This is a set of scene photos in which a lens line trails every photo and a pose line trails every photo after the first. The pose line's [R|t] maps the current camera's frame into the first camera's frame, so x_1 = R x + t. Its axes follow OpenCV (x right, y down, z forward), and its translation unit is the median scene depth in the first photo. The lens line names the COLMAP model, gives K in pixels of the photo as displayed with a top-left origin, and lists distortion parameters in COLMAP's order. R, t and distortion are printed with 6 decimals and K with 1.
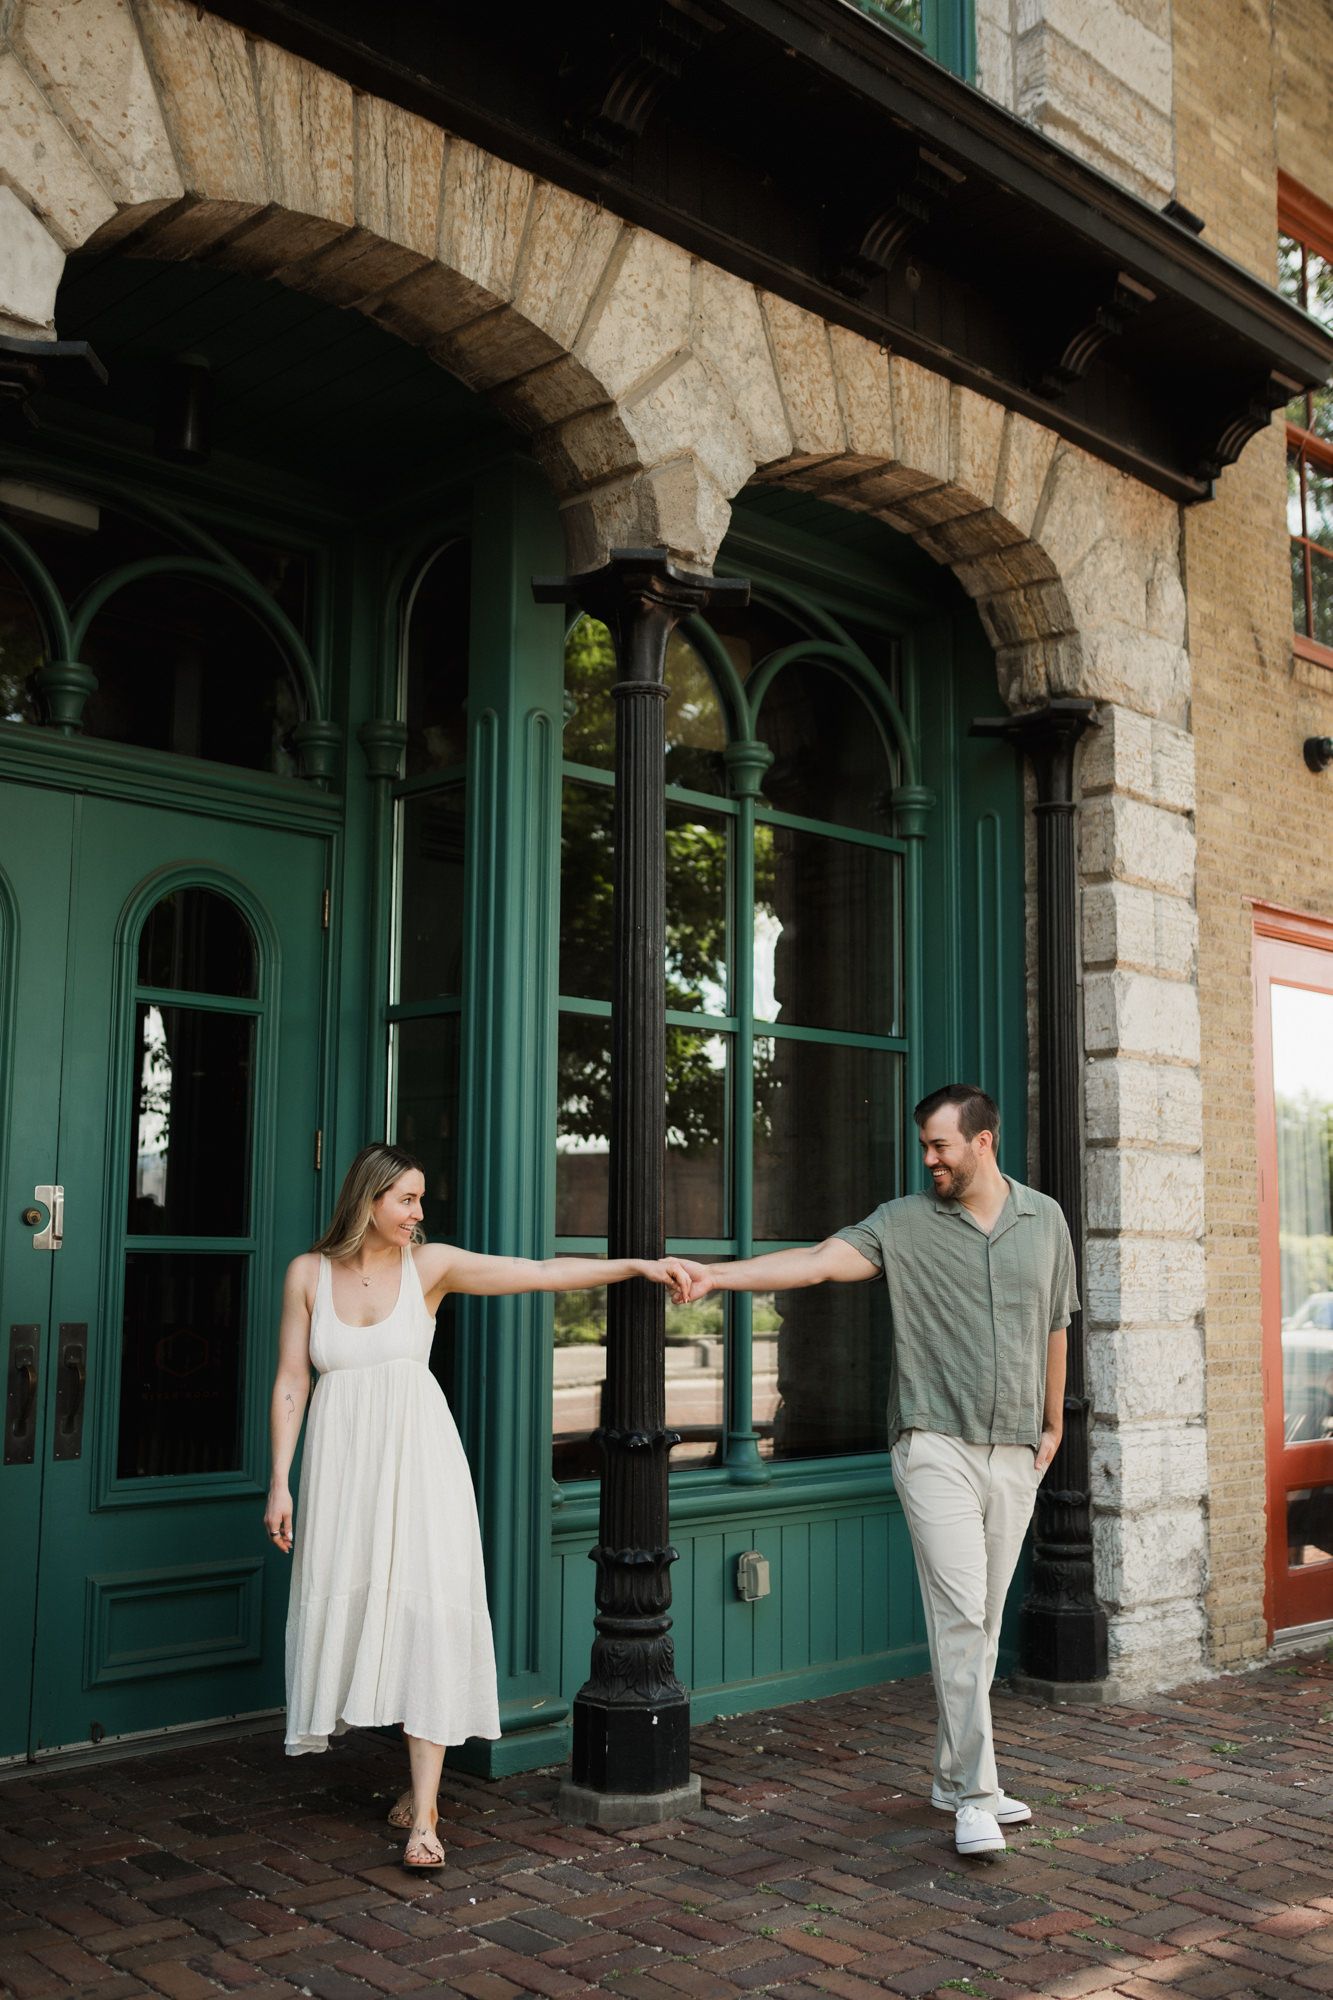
lens RADIAL K [[1949.1, 0, 697.5], [0, 1949.1, 1020.2], [0, 0, 1]] dist [-0.032821, 0.069314]
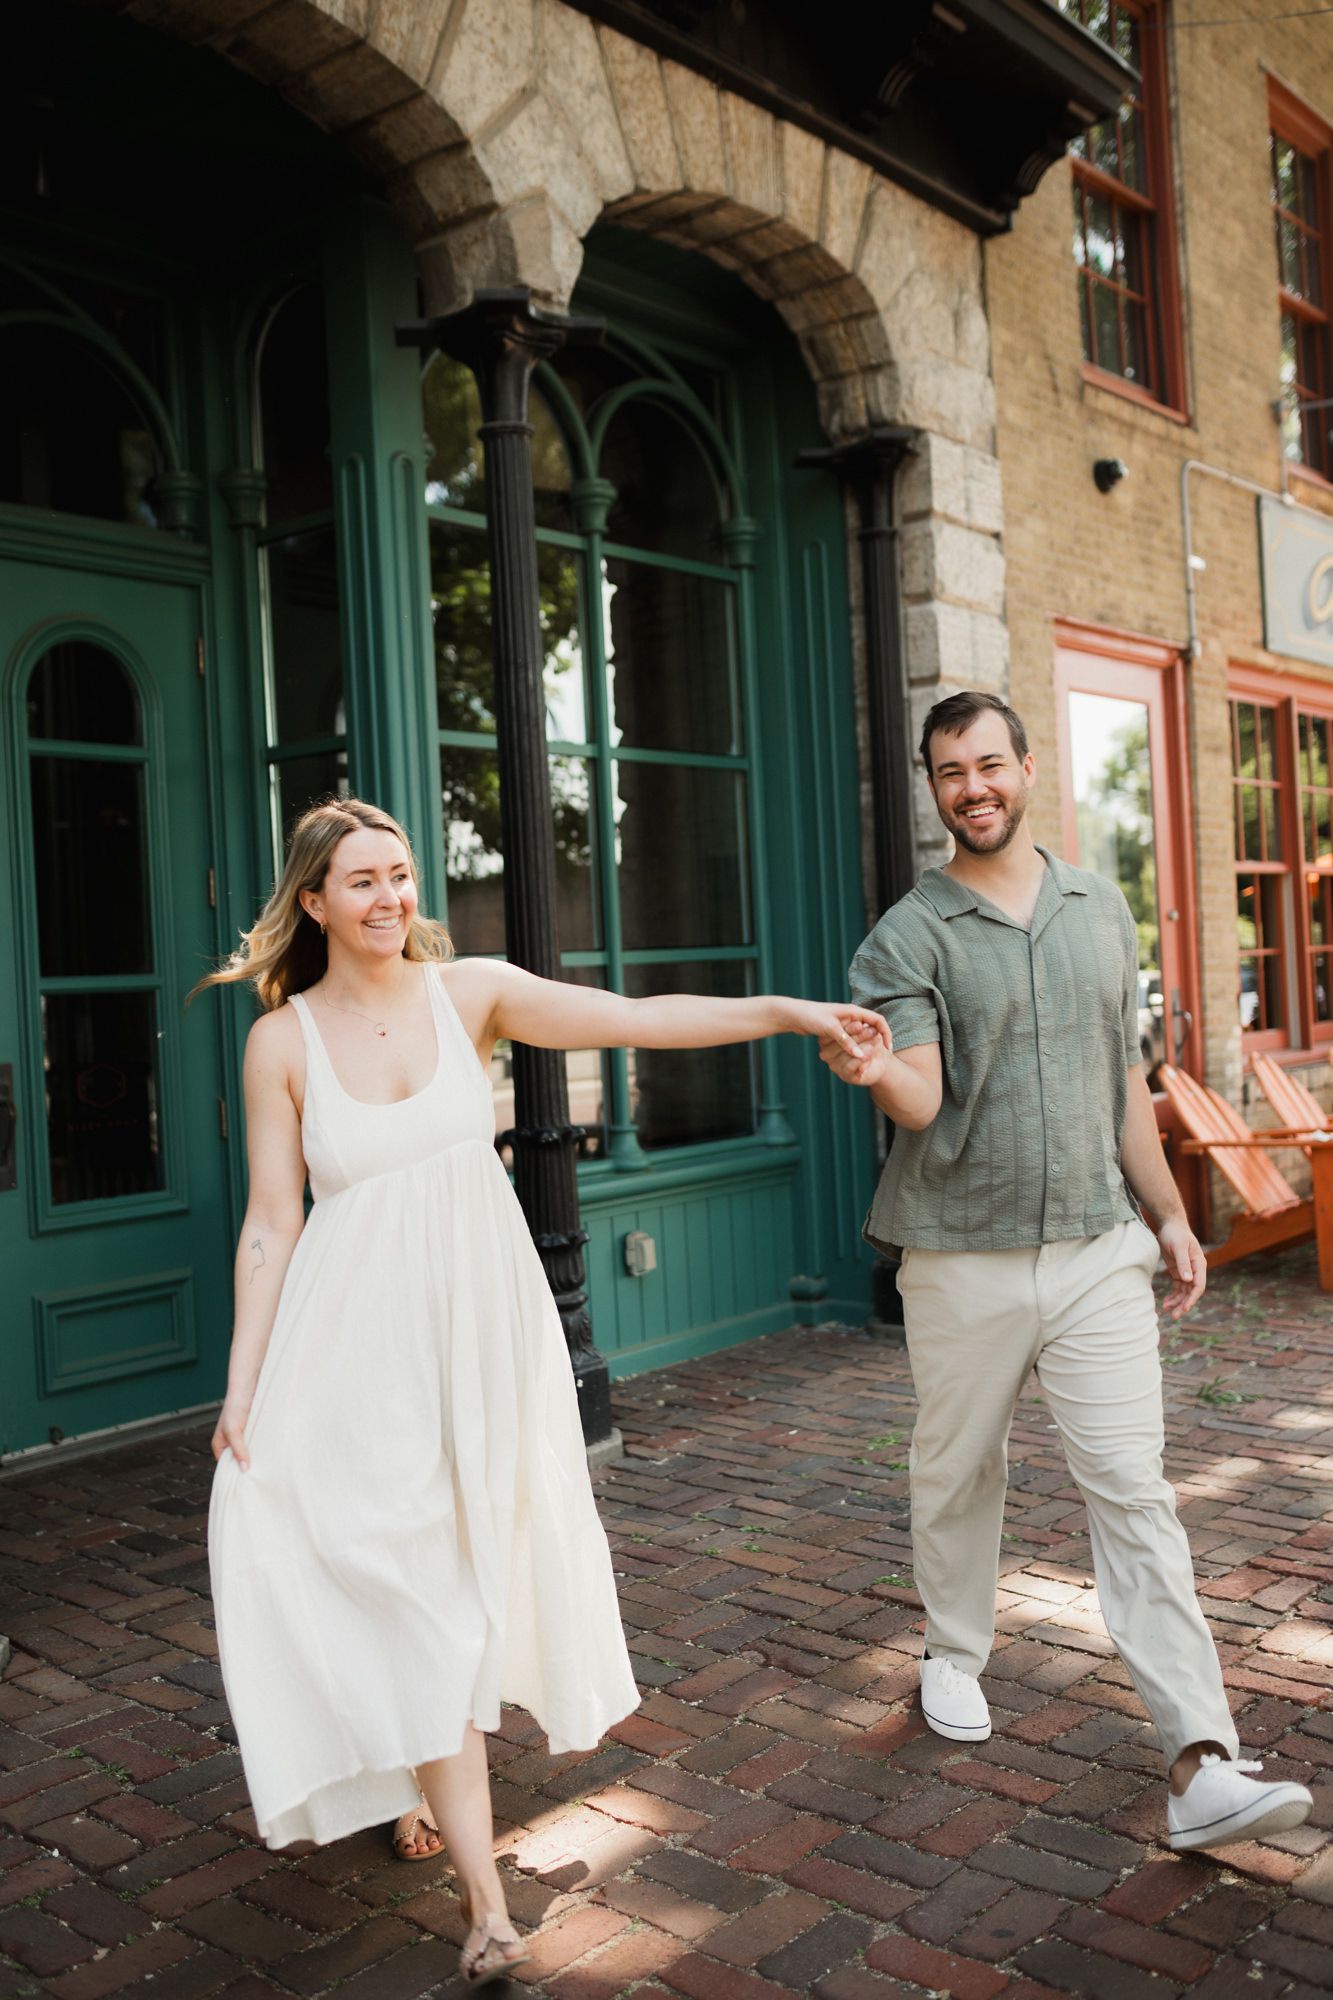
lens RADIAL K [[1821.4, 0, 648.5], [0, 1821.4, 973.0], [0, 0, 1]] dist [-0.038223, 0.079496]
pose [[0.994078, -0.057201, 0.092393, -0.052232], [0.045760, 0.991533, 0.121521, 0.003283], [-0.098562, -0.116573, 0.988279, -0.000998]]
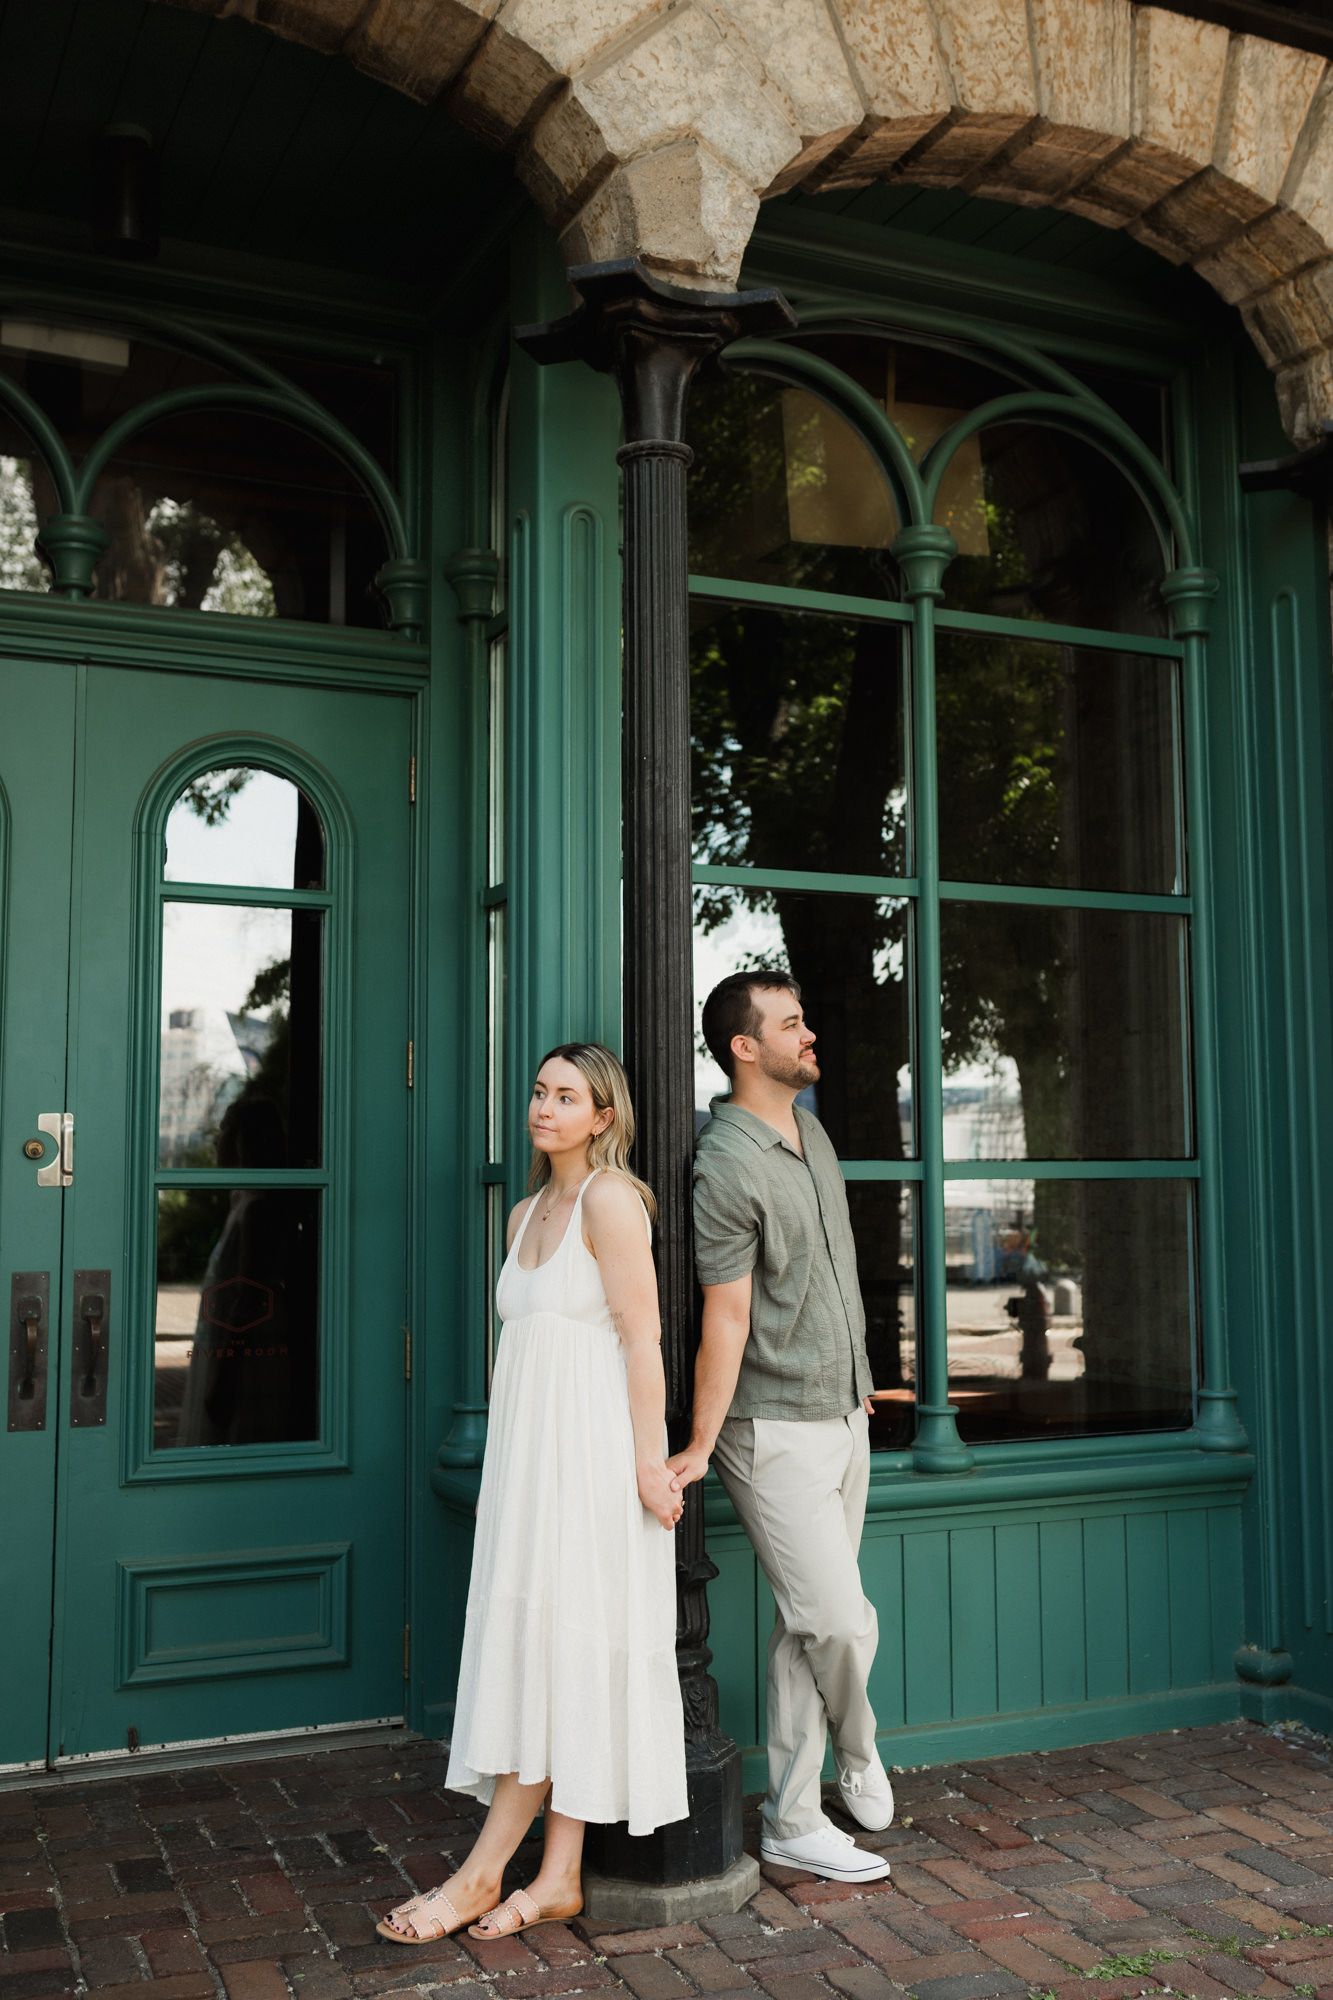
lens RADIAL K [[1983.9, 0, 738.6], [0, 1983.9, 990.5], [0, 0, 1]] dist [-0.034317, 0.071291]
pose [[0.944838, -0.046596, -0.324208, 0.217554], [0.053634, 0.998479, 0.012801, 0.030837], [0.323118, -0.029484, 0.945899, 0.228217]]
